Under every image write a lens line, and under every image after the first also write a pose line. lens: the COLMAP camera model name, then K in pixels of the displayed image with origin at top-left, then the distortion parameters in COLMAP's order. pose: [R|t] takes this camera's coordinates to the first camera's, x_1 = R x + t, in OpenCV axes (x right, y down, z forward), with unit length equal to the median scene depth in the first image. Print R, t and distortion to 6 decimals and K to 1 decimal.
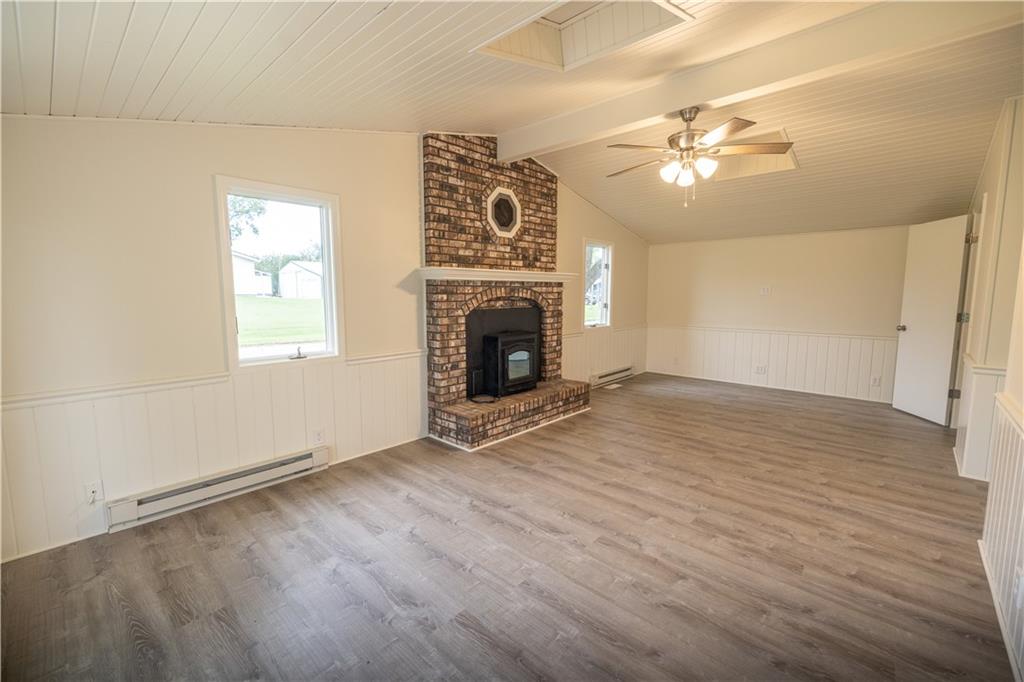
lens RADIAL K [[430.3, 0, 508.8], [0, 430.3, 339.2], [0, 0, 1]] dist [0.001331, 0.000333]
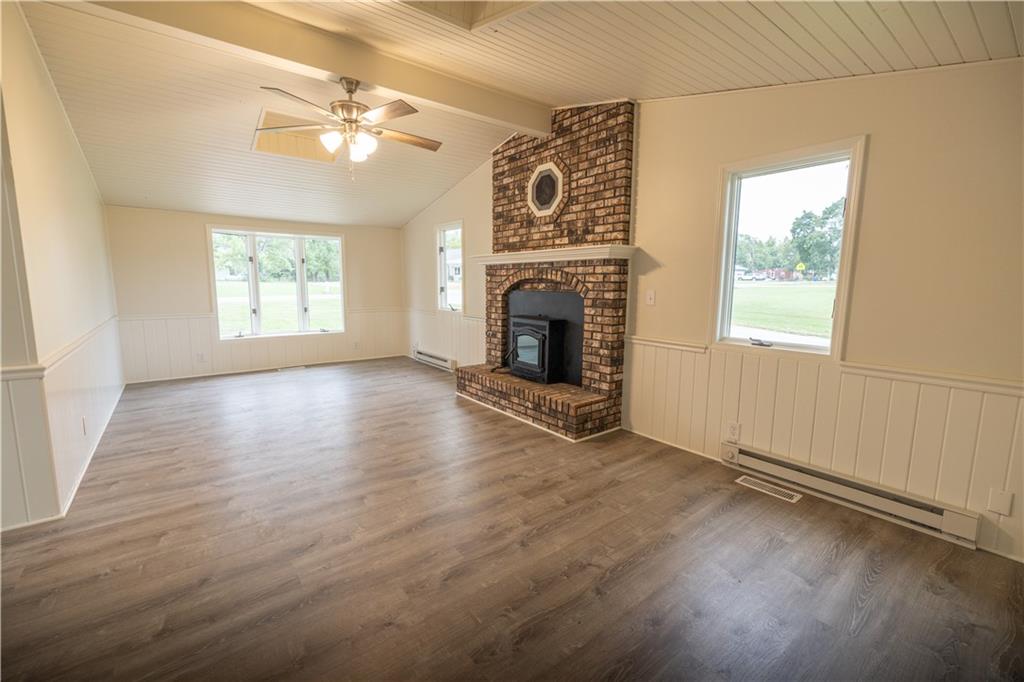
lens RADIAL K [[430.3, 0, 508.8], [0, 430.3, 339.2], [0, 0, 1]] dist [0.001331, 0.000333]
pose [[-0.166162, 0.128501, -0.977690, 0.950824], [-0.117238, 0.981866, 0.148975, -0.100199], [0.979104, 0.139377, -0.148084, 1.082239]]
